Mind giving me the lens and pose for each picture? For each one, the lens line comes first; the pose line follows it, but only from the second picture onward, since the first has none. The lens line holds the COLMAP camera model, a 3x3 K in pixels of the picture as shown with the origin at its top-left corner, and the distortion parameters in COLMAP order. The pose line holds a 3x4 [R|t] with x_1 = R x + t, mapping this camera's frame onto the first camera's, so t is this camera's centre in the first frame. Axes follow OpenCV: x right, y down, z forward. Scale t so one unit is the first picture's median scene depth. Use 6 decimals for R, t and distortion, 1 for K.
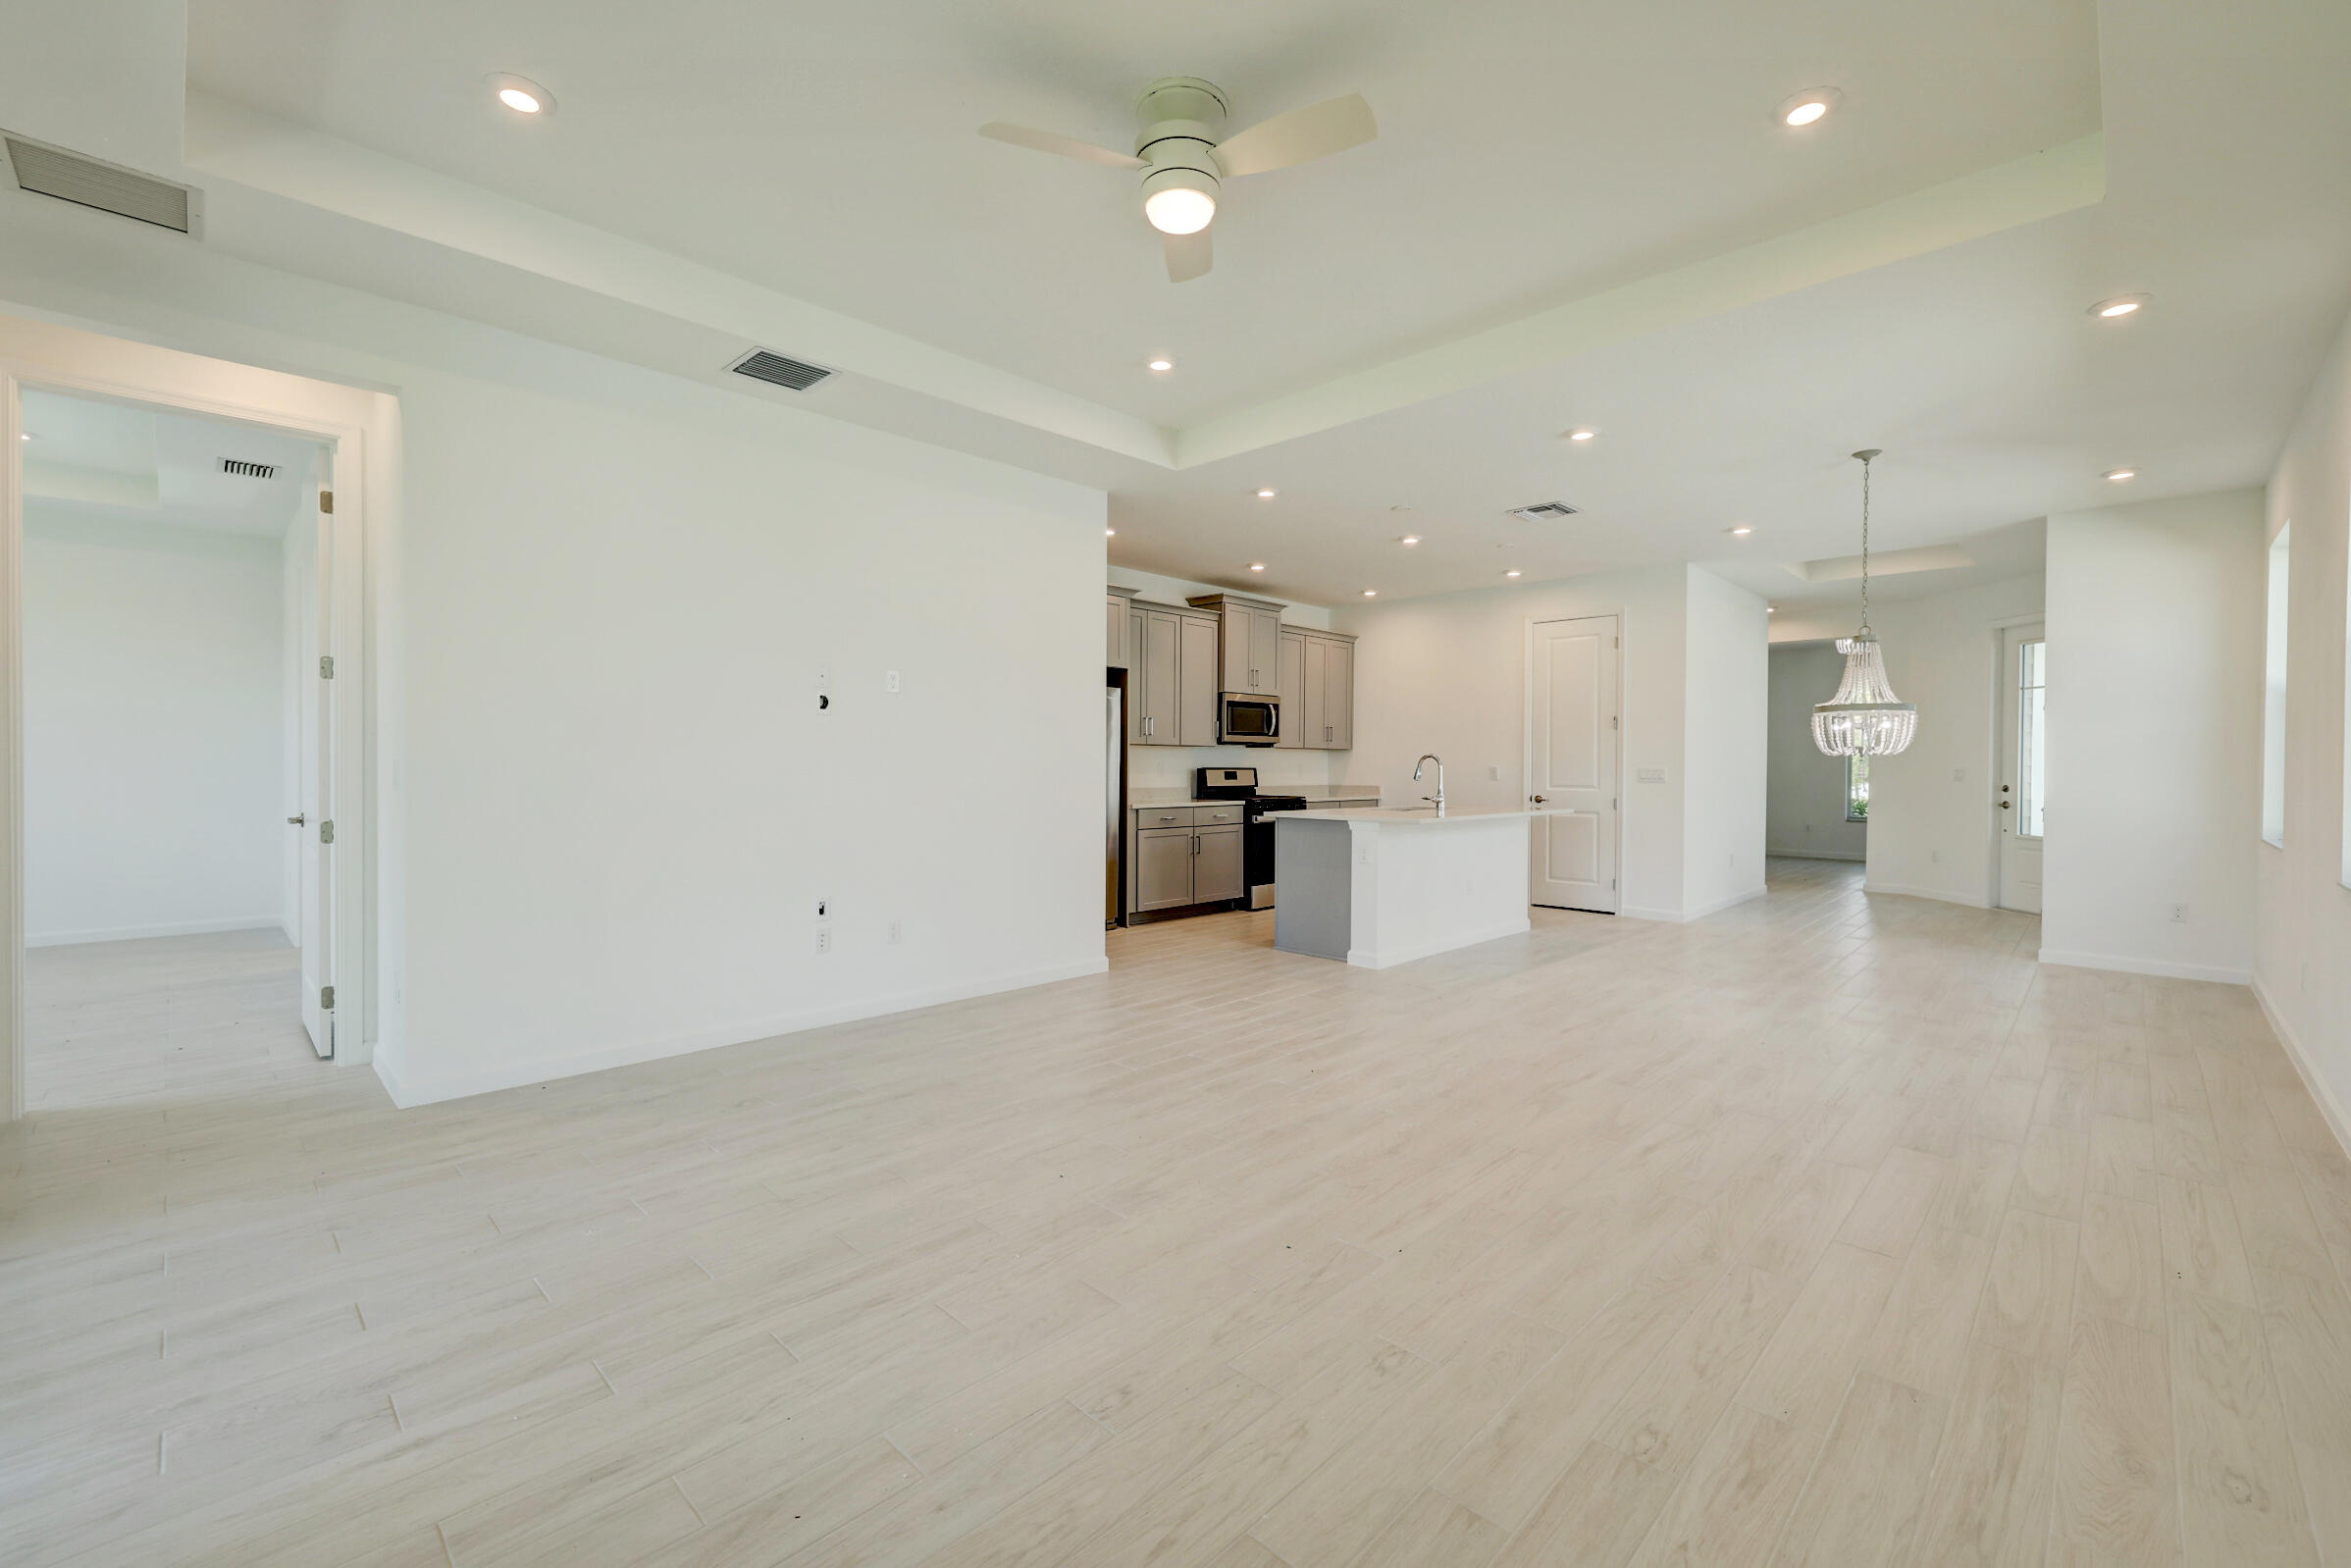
lens RADIAL K [[982.5, 0, 1177.7], [0, 982.5, 772.0], [0, 0, 1]] dist [0.001523, -0.000023]
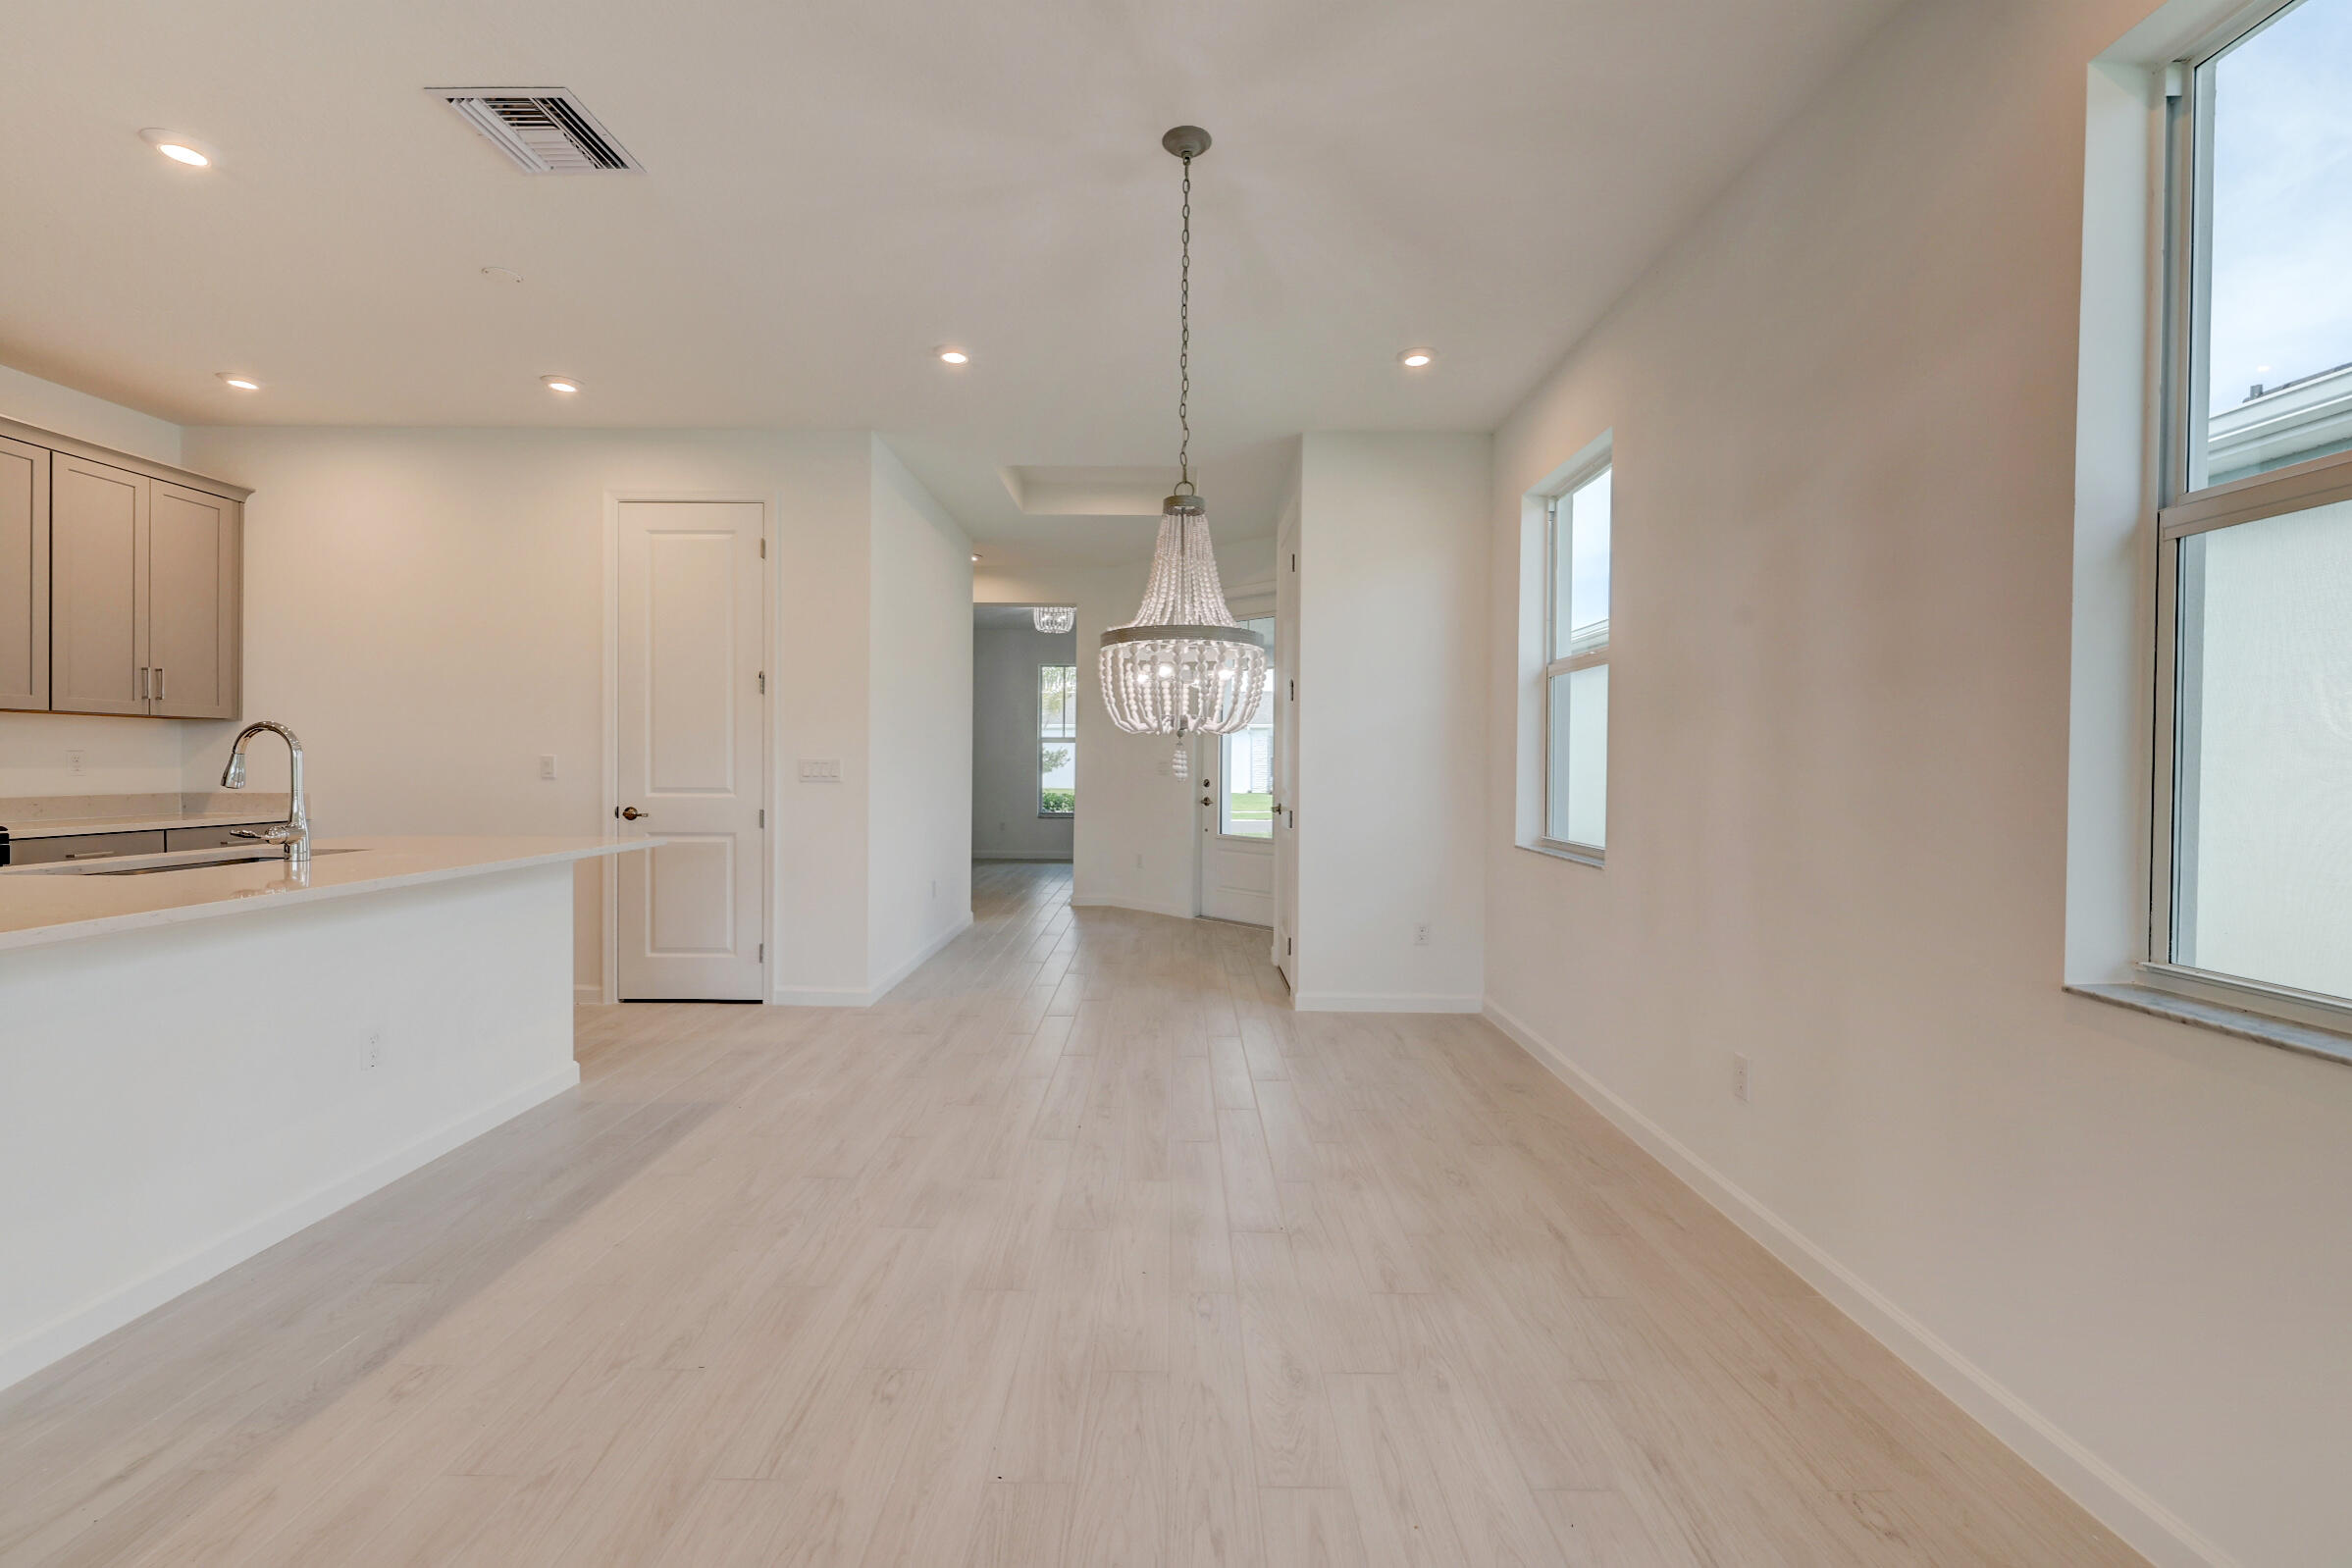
lens RADIAL K [[978.9, 0, 1174.2], [0, 978.9, 774.1], [0, 0, 1]] dist [-0.000614, -0.000239]
pose [[0.719979, -0.008066, 0.693949, 0.205105], [0.000963, 0.999943, 0.010623, -0.000737], [-0.693995, -0.006981, 0.719946, 0.383201]]
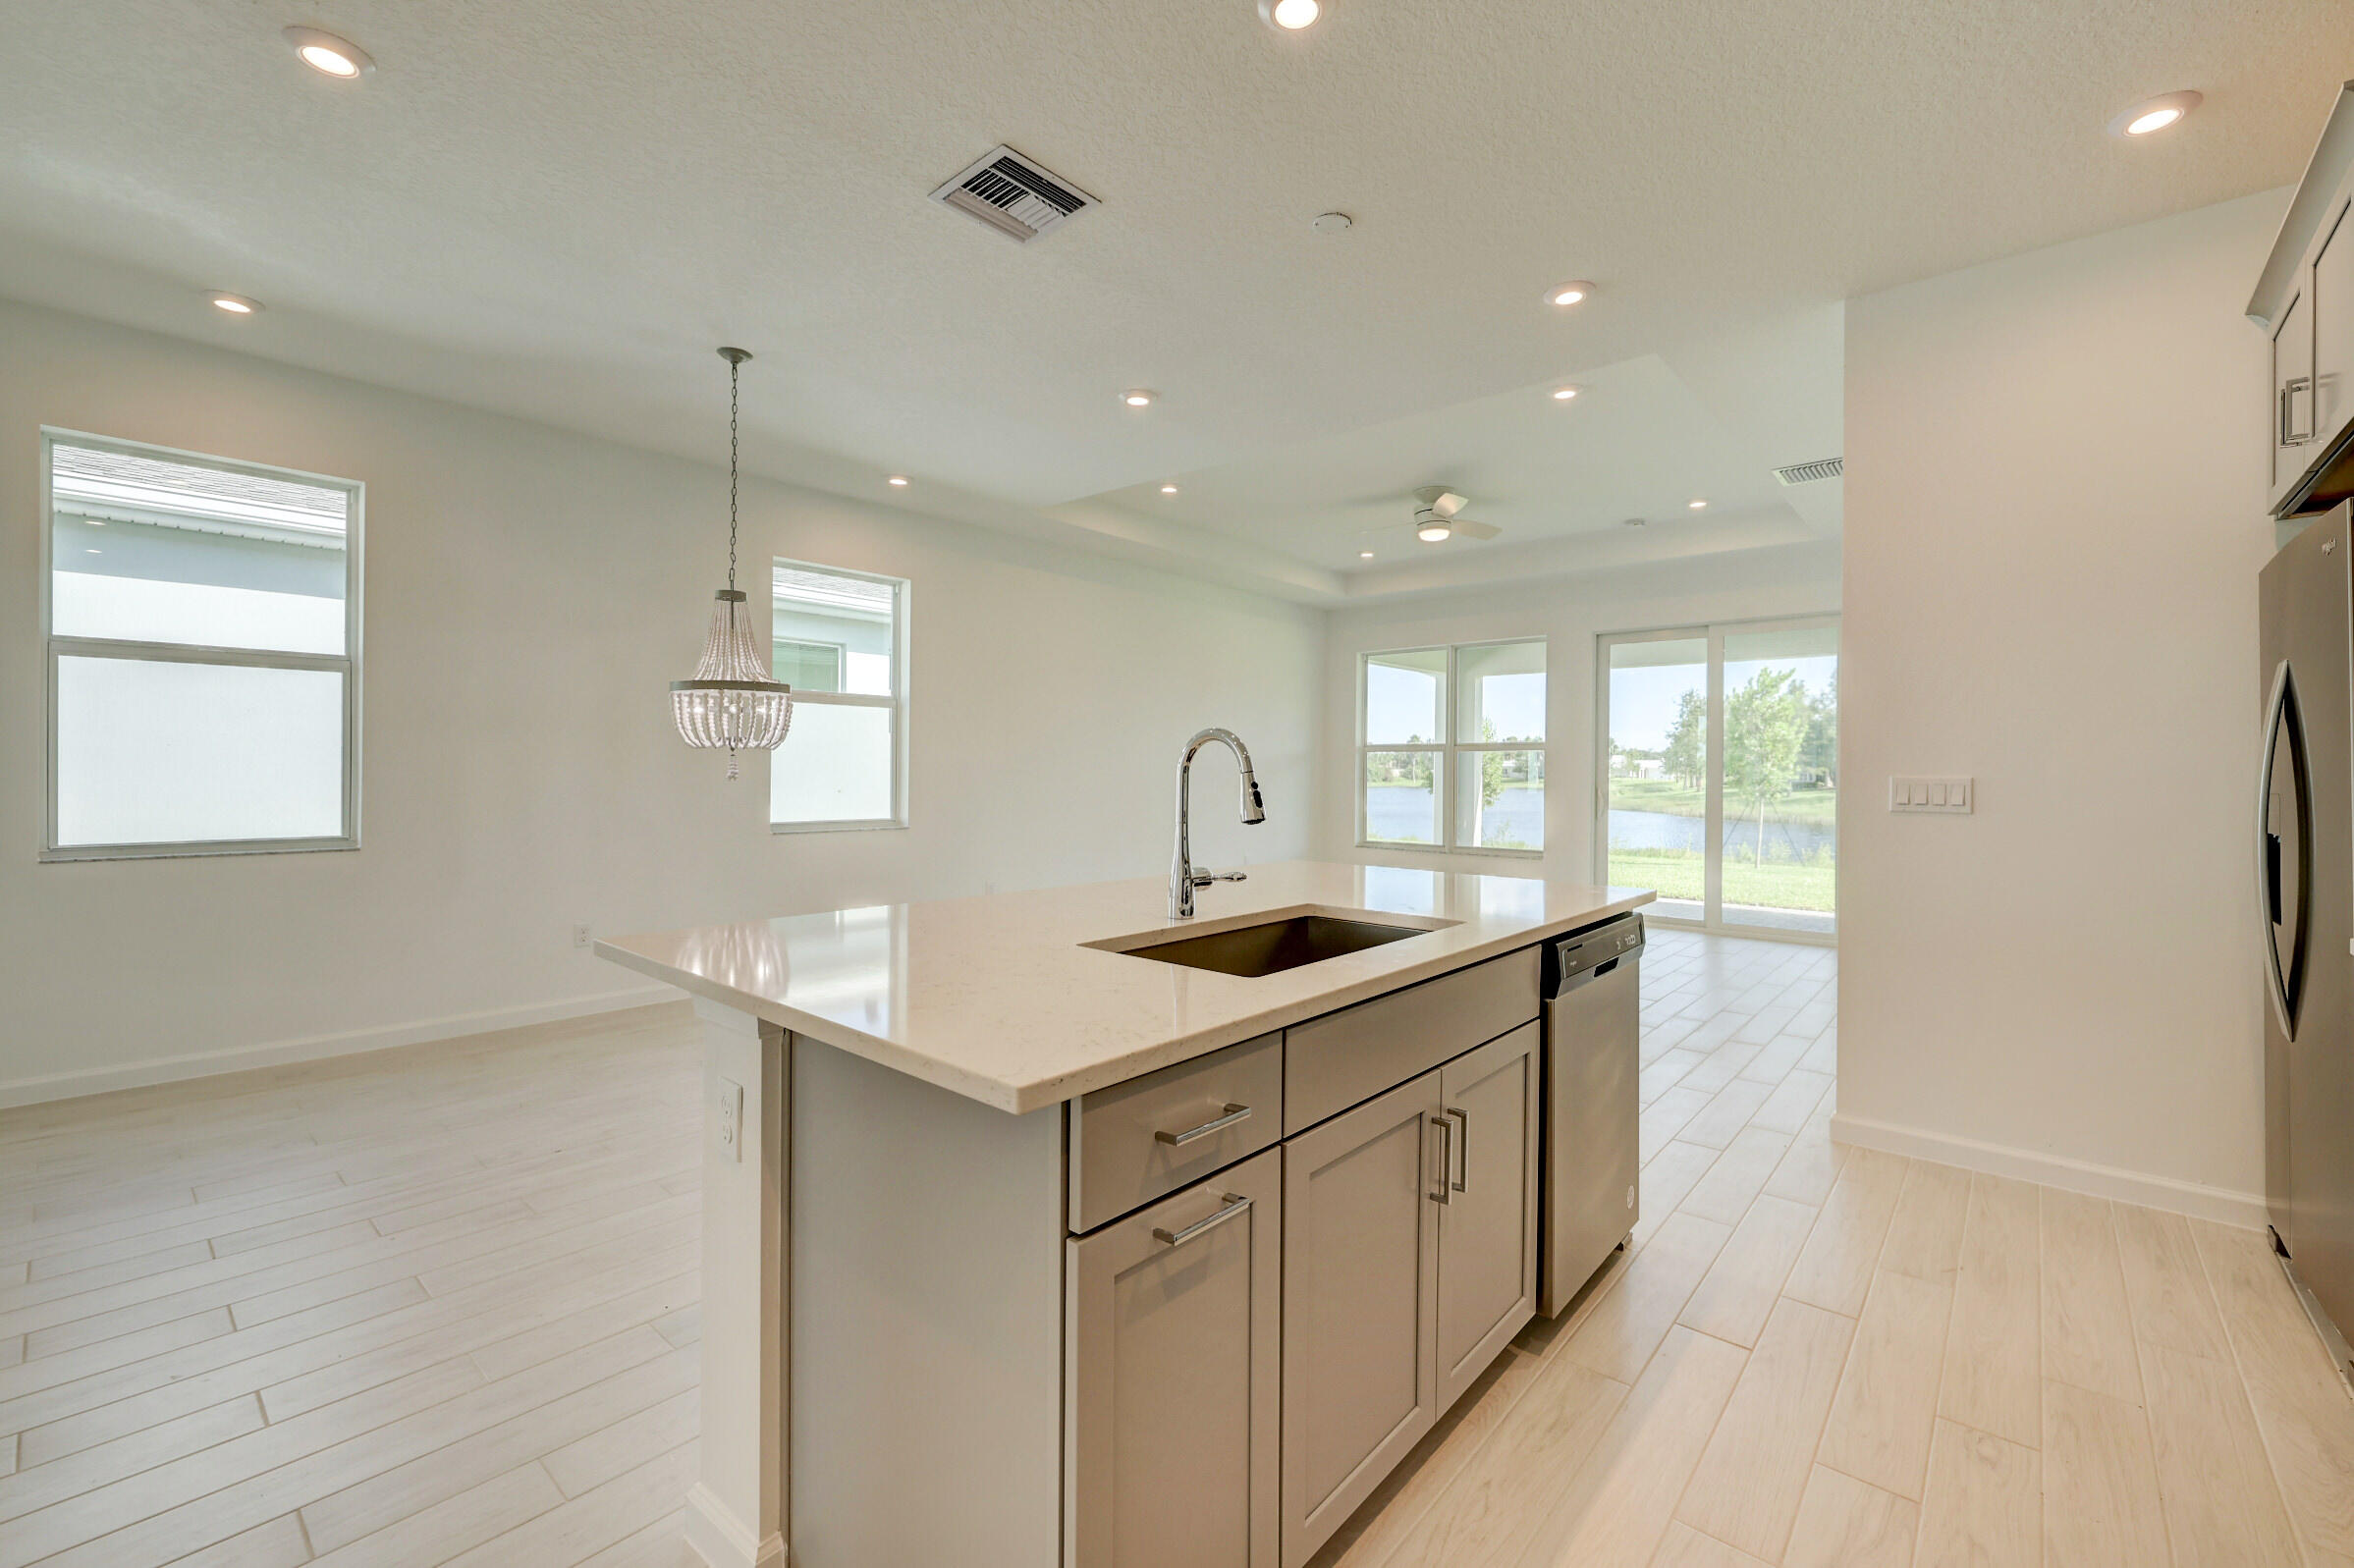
lens RADIAL K [[979.6, 0, 1175.2], [0, 979.6, 774.1], [0, 0, 1]] dist [-0.000614, -0.000239]
pose [[-0.998615, -0.014123, -0.050690, 0.235683], [-0.014709, 0.999829, 0.011211, -0.006709], [0.050523, 0.011941, -0.998652, 1.070688]]
